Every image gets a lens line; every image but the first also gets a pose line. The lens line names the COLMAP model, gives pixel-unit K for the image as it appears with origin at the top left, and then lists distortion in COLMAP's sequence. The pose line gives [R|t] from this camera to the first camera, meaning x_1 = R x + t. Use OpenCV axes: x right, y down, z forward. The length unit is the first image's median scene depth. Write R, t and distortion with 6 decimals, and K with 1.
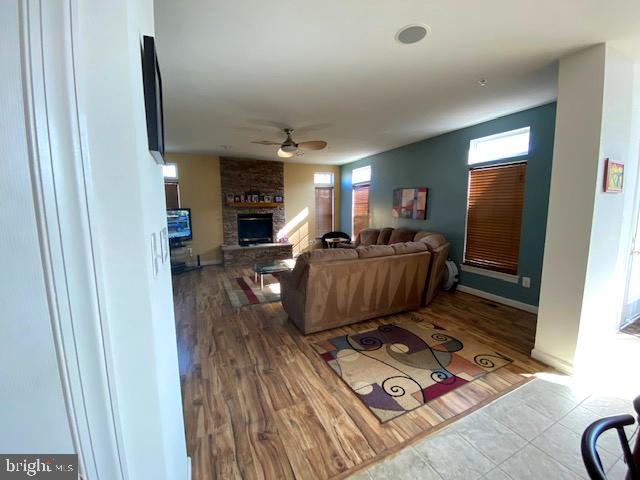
lens RADIAL K [[260.0, 0, 321.3], [0, 260.0, 230.0], [0, 0, 1]] dist [0.046461, -0.021872]
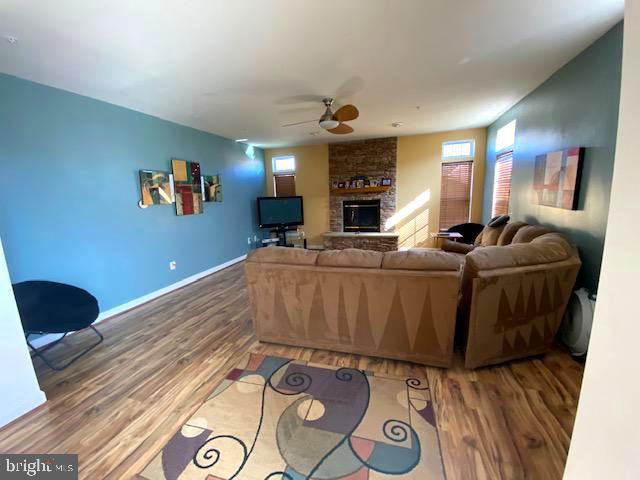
lens RADIAL K [[257.9, 0, 320.0], [0, 257.9, 240.0], [0, 0, 1]] dist [0.023170, -0.021286]
pose [[0.733054, 0.091888, -0.673935, 0.292068], [-0.022121, 0.993529, 0.111402, -0.021388], [0.679811, -0.066756, 0.730343, 0.228731]]
